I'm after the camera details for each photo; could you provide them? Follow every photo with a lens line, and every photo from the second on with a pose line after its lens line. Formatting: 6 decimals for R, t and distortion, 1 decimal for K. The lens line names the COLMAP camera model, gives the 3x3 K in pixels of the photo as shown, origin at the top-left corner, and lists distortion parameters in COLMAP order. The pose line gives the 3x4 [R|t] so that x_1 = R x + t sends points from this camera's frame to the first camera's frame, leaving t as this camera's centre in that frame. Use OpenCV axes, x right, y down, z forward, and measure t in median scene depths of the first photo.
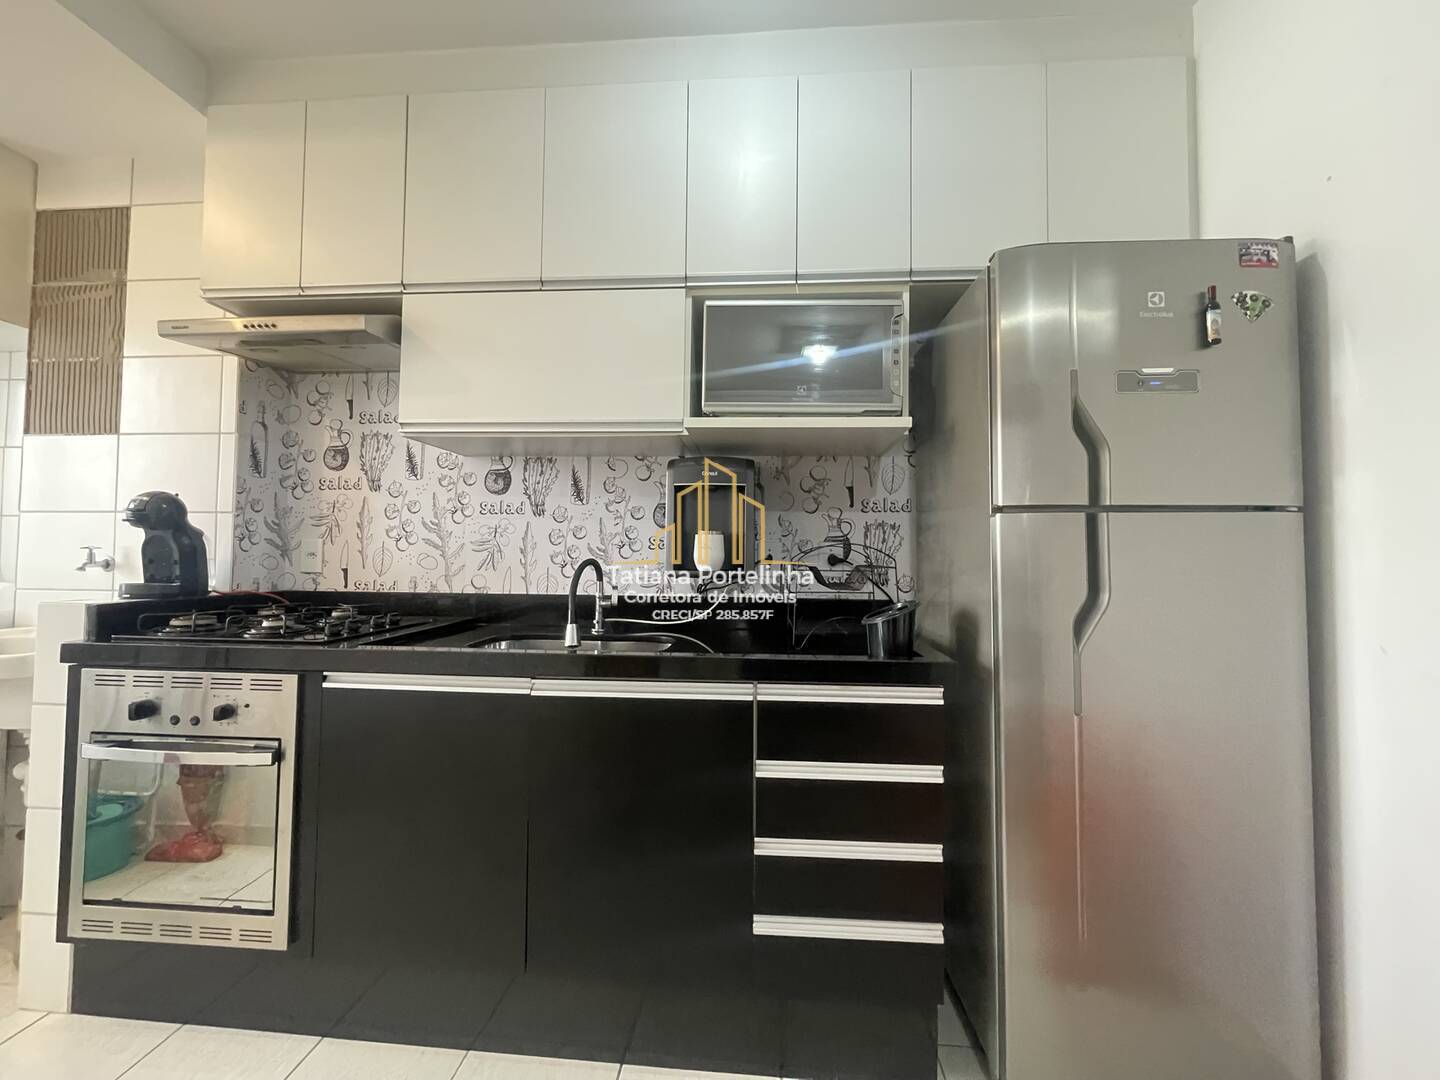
lens RADIAL K [[581.7, 0, 717.9], [0, 581.7, 533.3], [0, 0, 1]] dist [-0.001385, -0.000385]
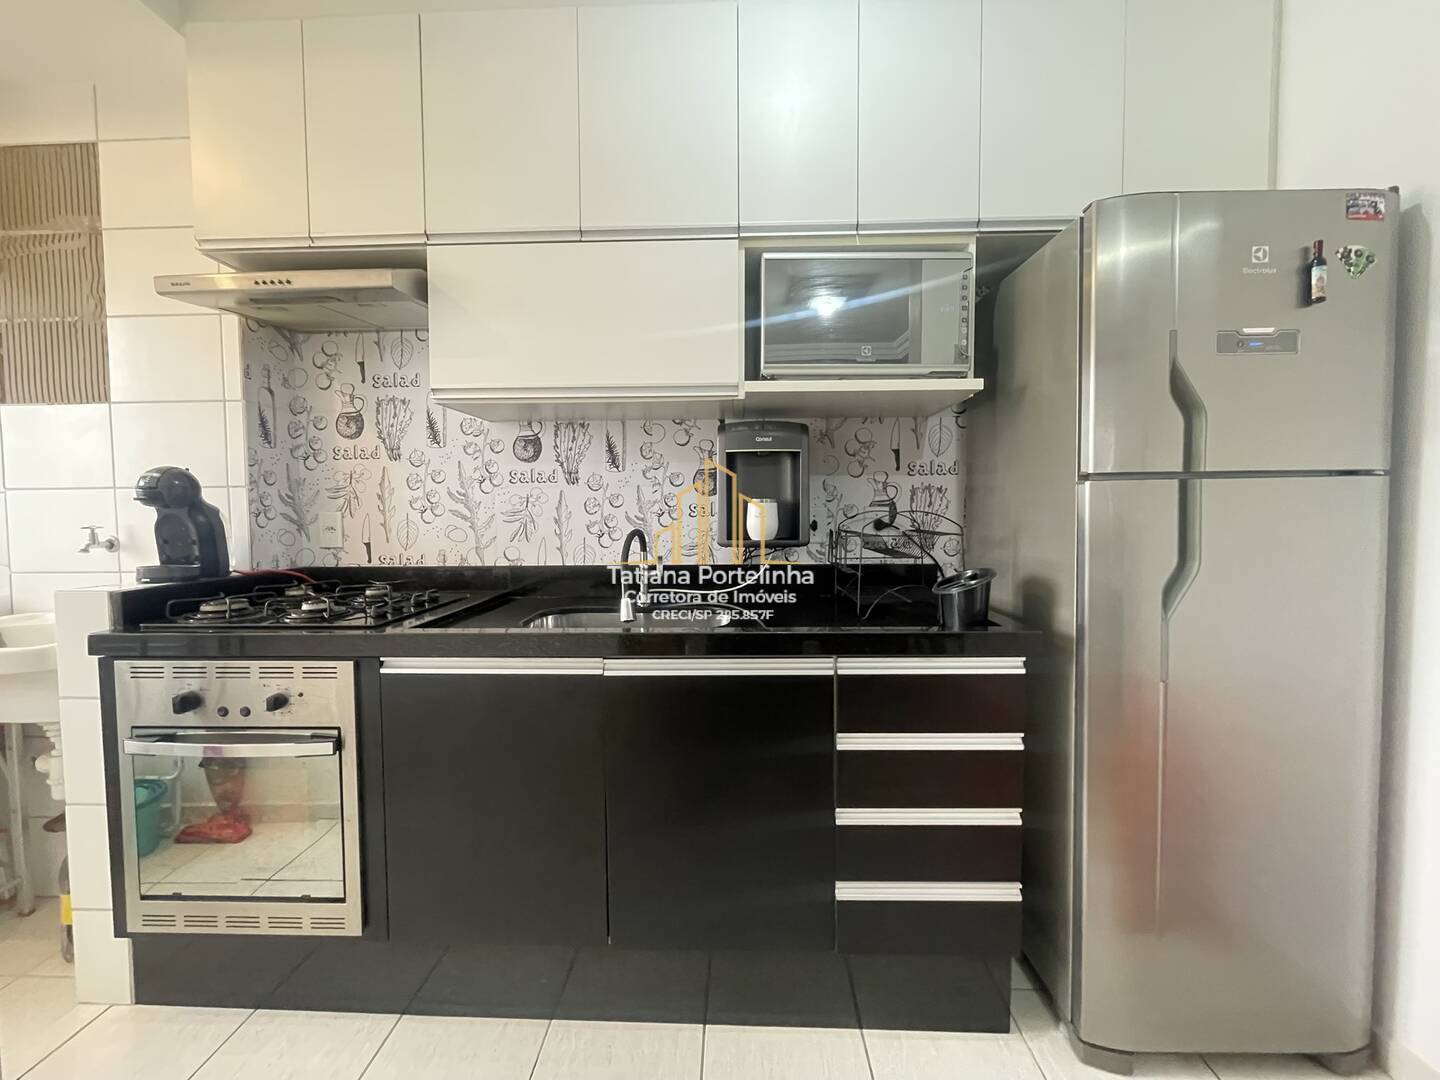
lens RADIAL K [[581.7, 0, 718.1], [0, 581.7, 533.2], [0, 0, 1]] dist [-0.001385, -0.000385]
pose [[0.998969, -0.019983, 0.040759, -0.113399], [0.016728, 0.996758, 0.078697, -0.021550], [-0.042199, -0.077934, 0.996065, 0.030515]]
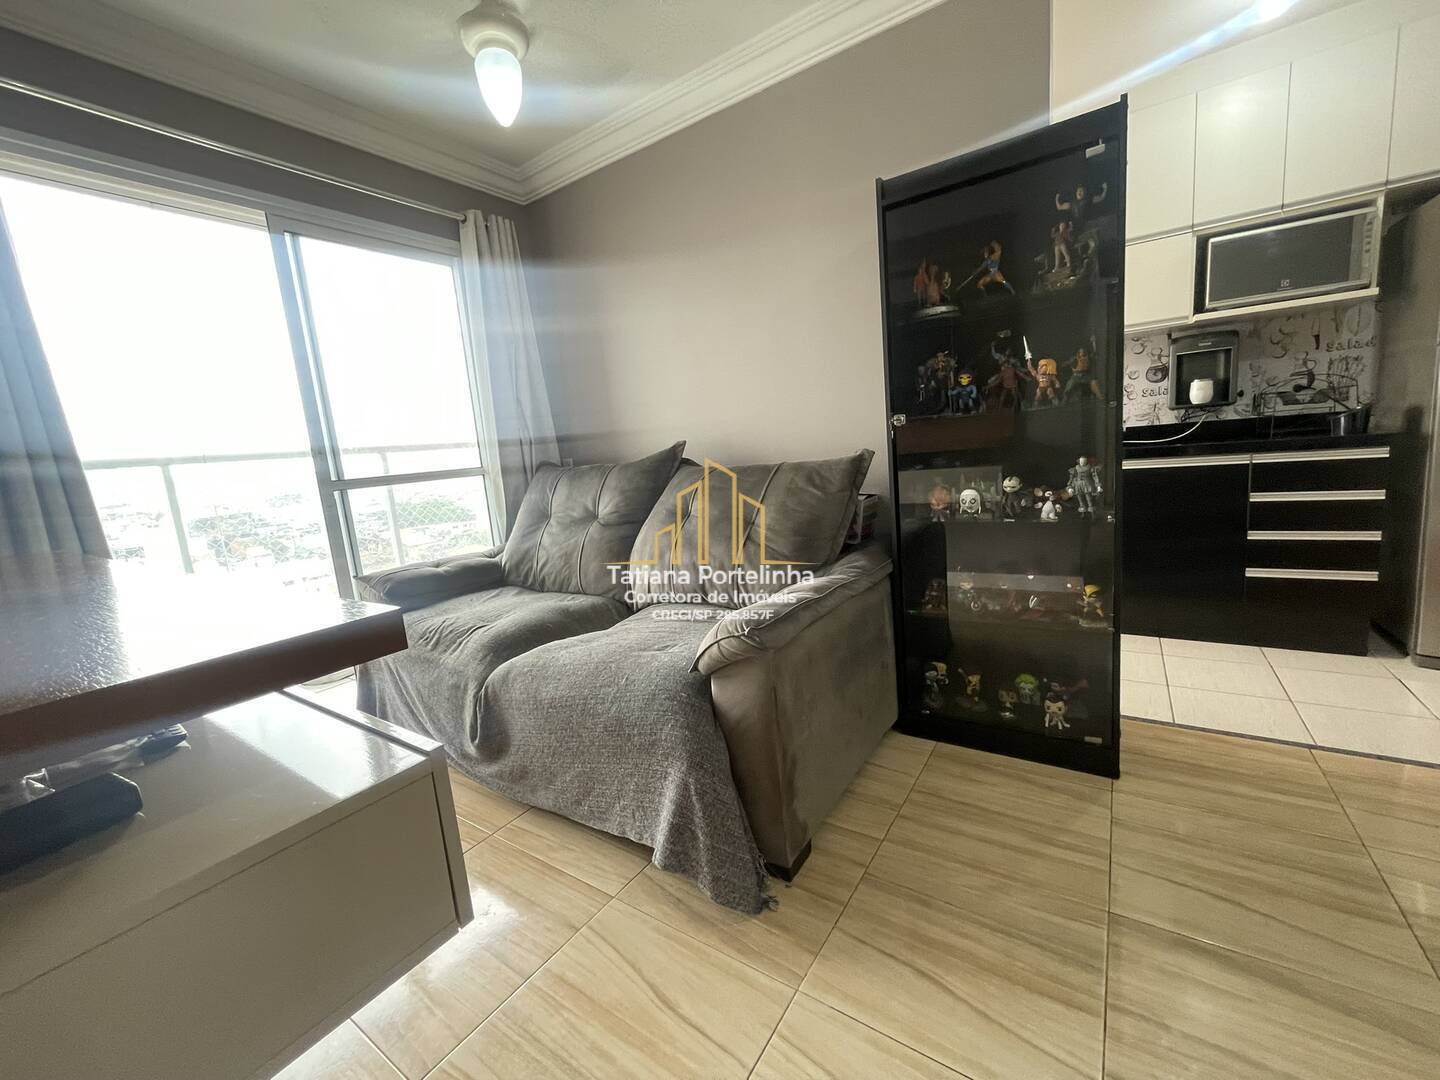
lens RADIAL K [[581.7, 0, 718.8], [0, 581.7, 532.6], [0, 0, 1]] dist [-0.001385, -0.000385]
pose [[0.861788, -0.009084, -0.507188, -0.326459], [0.112802, 0.978238, 0.174146, -0.017954], [0.494569, -0.207289, 0.844058, -1.056114]]
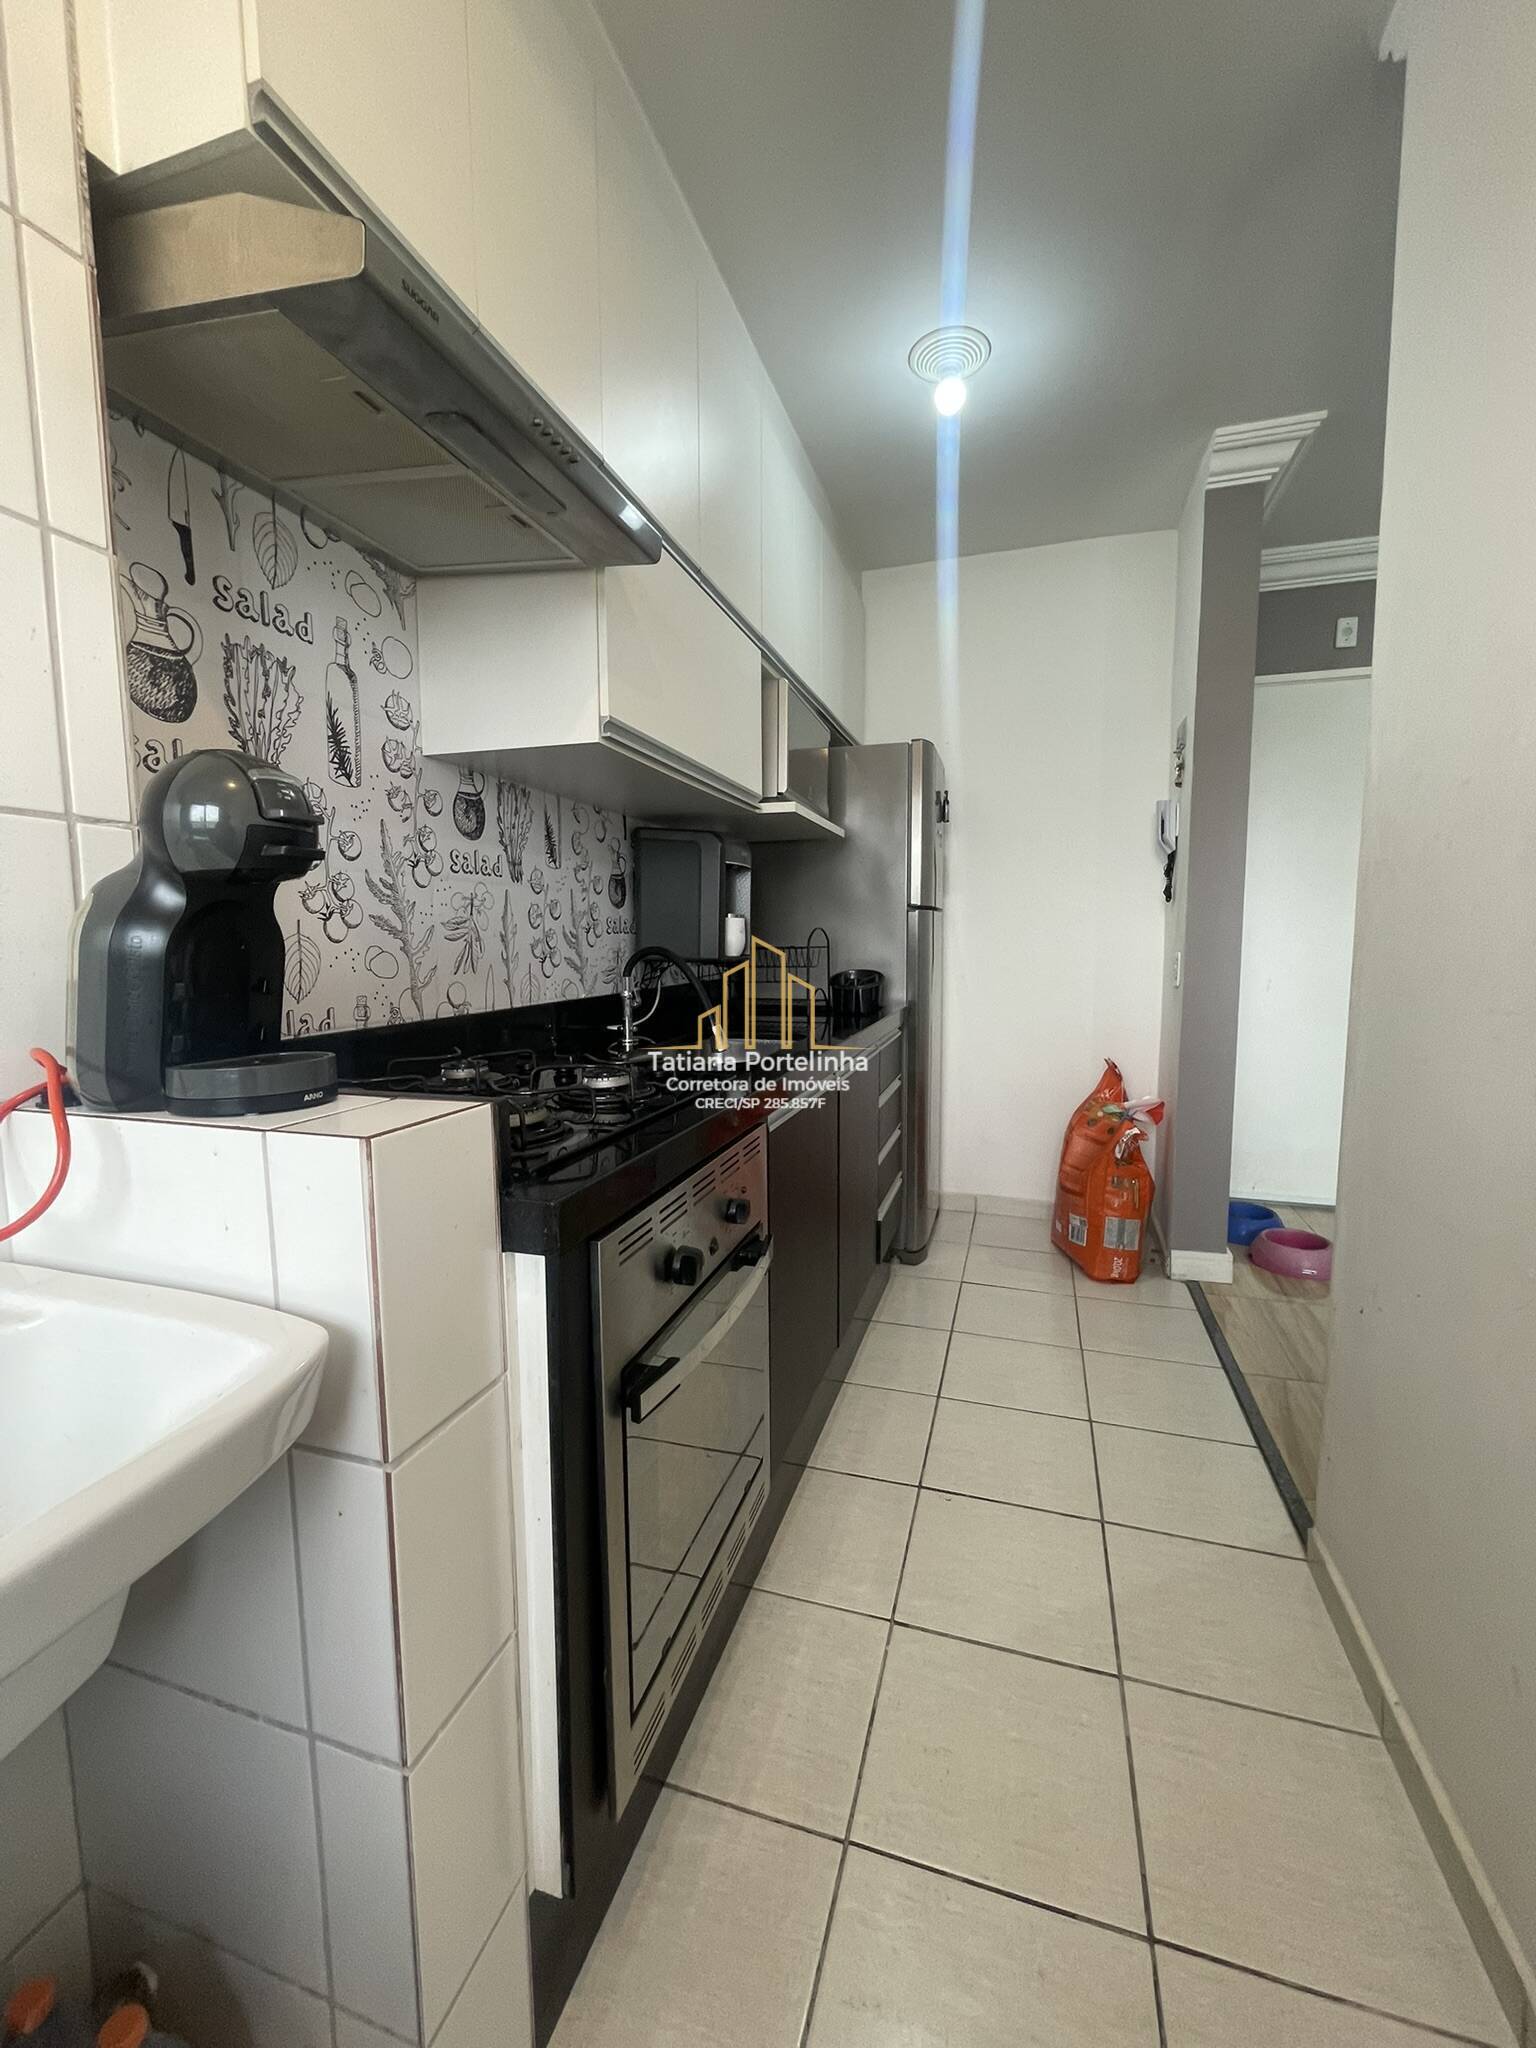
lens RADIAL K [[827.3, 0, 770.2], [0, 827.3, 1023.1], [0, 0, 1]] dist [-0.001385, -0.000385]
pose [[0.230067, -0.112331, 0.966670, -1.163436], [-0.030252, 0.992010, 0.122476, 0.004095], [-0.972705, -0.057421, 0.224830, 0.549474]]
